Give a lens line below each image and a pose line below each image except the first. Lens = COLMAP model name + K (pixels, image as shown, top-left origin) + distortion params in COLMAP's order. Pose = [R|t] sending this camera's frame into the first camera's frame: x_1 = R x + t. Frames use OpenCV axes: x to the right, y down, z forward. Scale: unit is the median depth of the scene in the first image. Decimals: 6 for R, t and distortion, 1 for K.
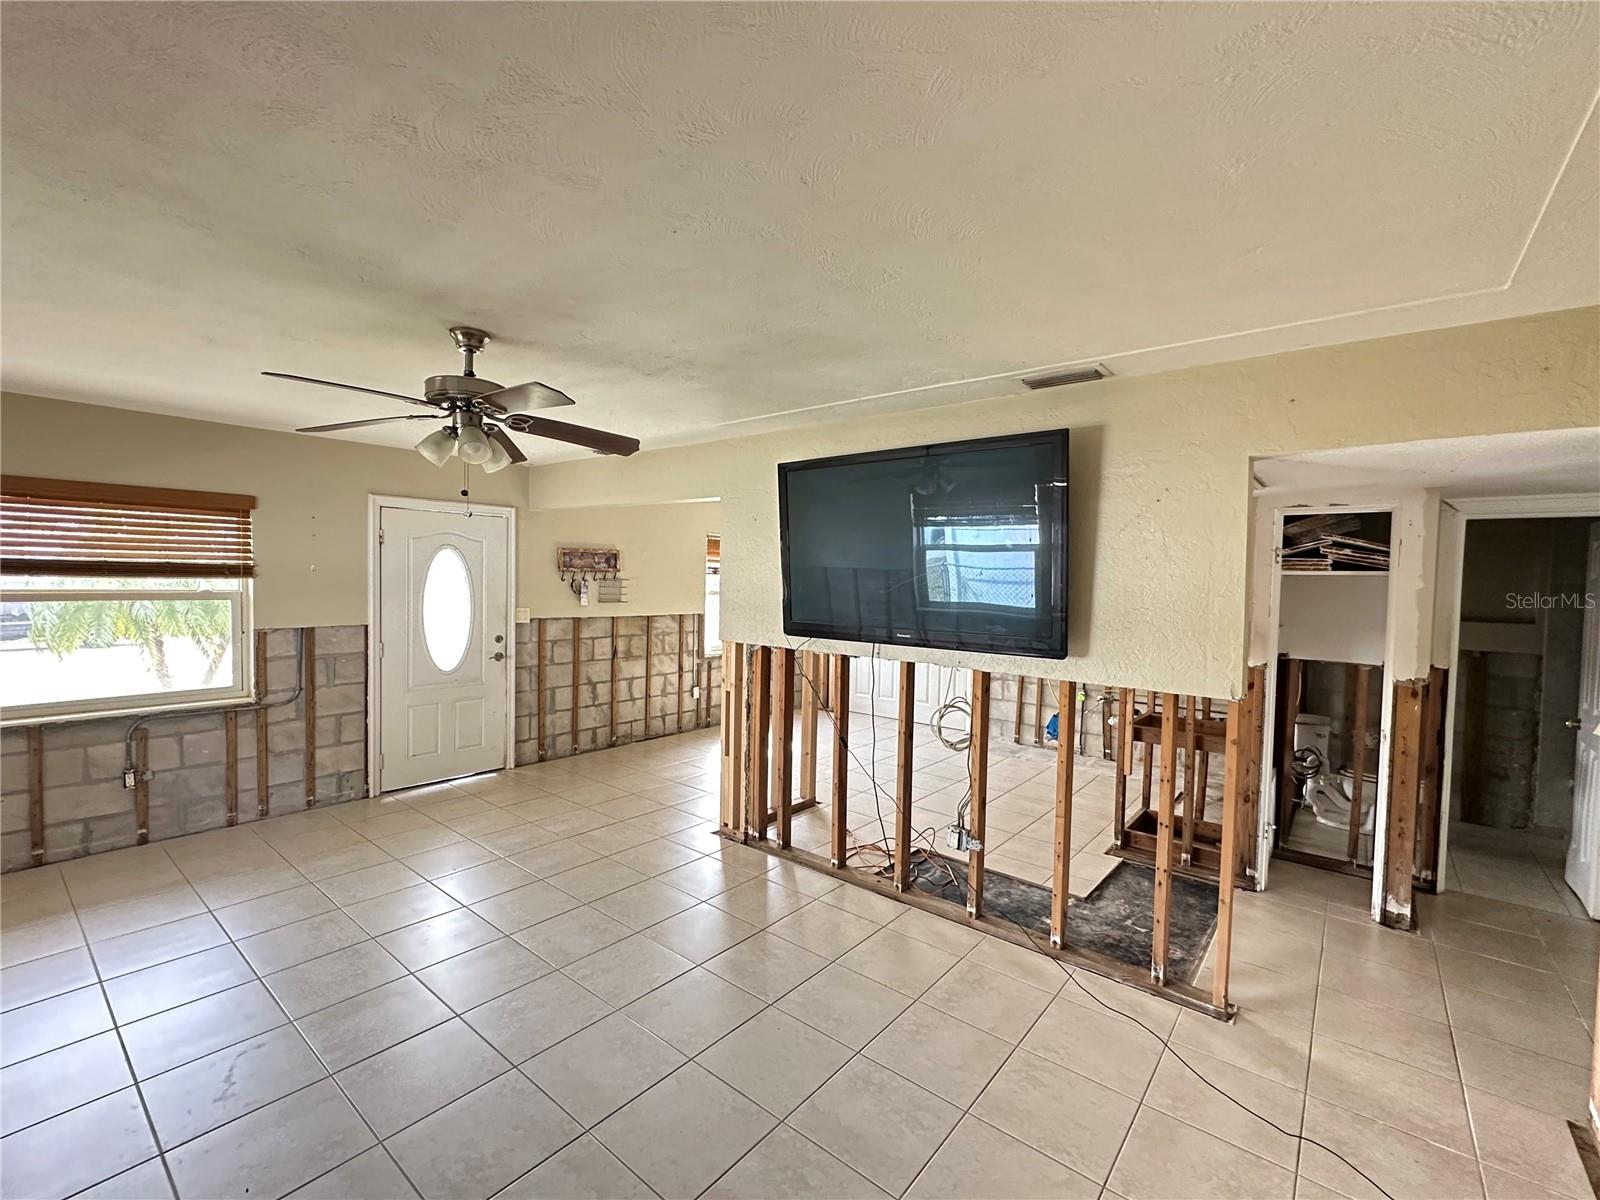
lens RADIAL K [[703.3, 0, 803.6], [0, 703.3, 599.6], [0, 0, 1]] dist [0.003529, -0.000547]
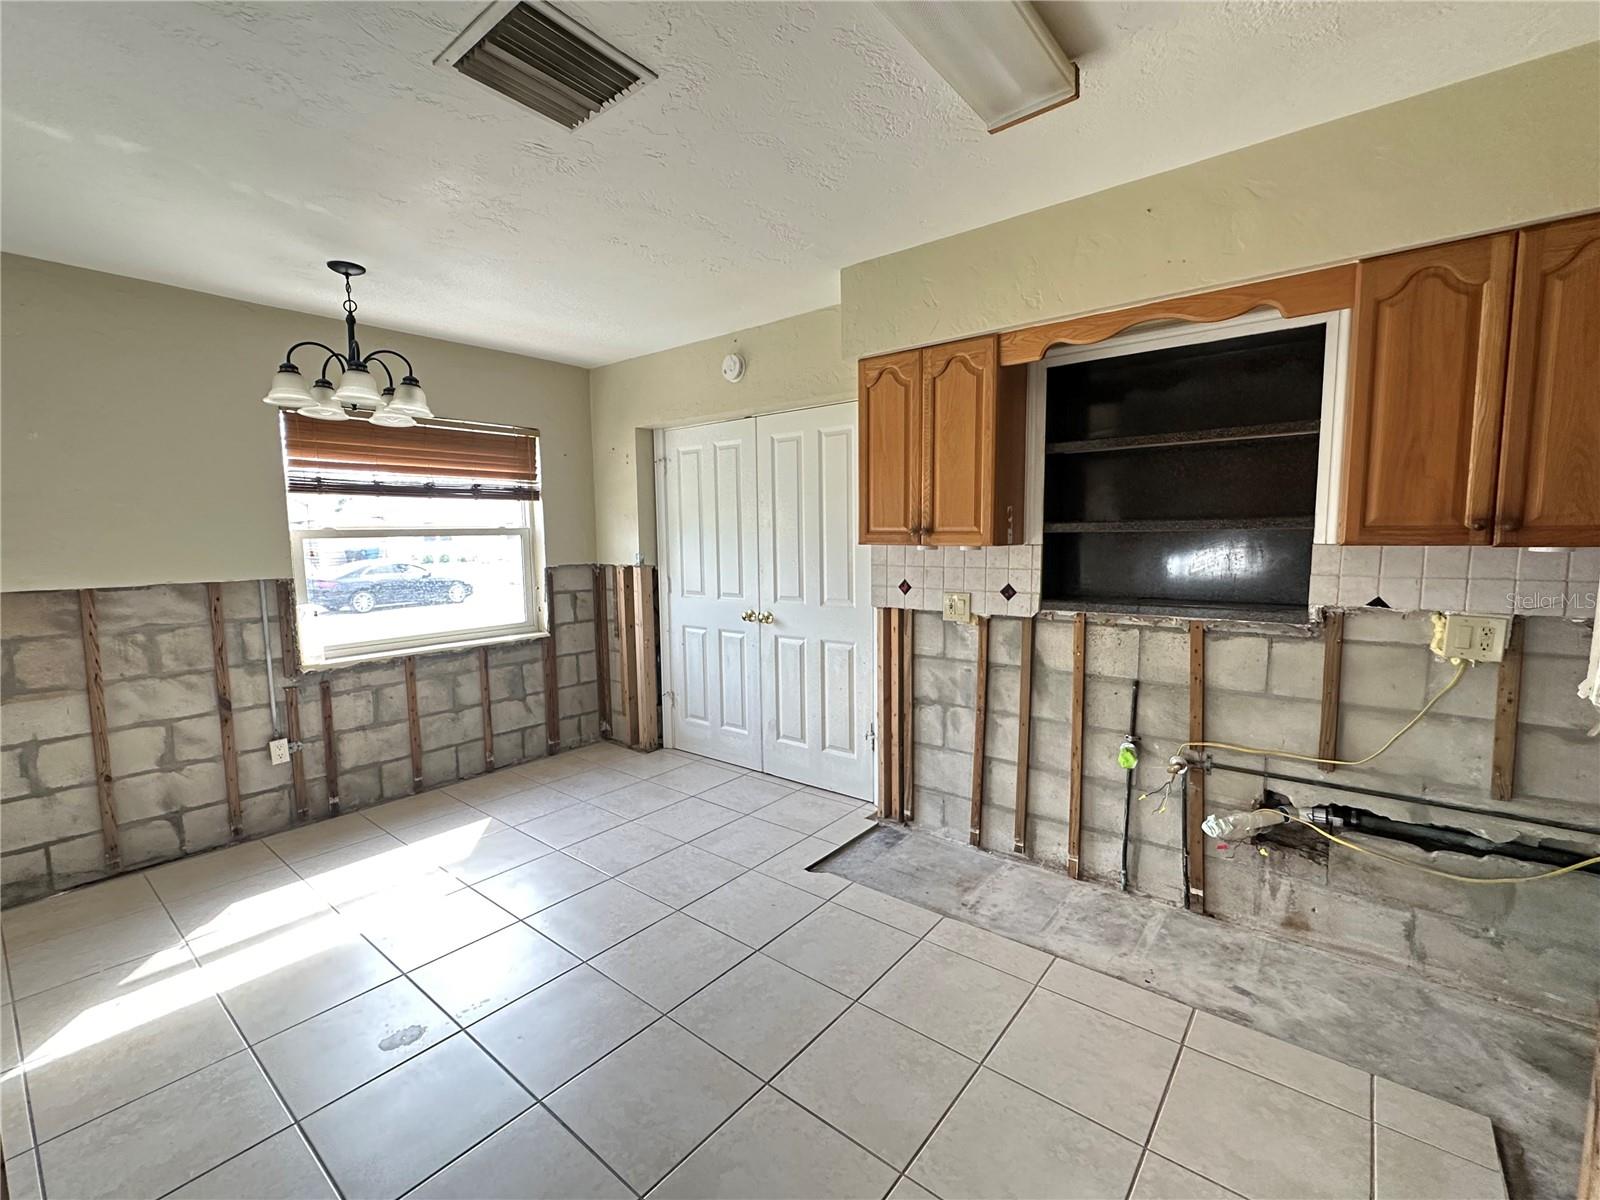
lens RADIAL K [[703.3, 0, 801.2], [0, 703.3, 605.6], [0, 0, 1]] dist [0.003529, -0.000547]
pose [[0.999356, -0.034839, -0.008571, 0.203899], [0.035380, 0.996616, 0.074193, 0.015858], [0.005957, -0.074448, 0.997207, 0.572622]]
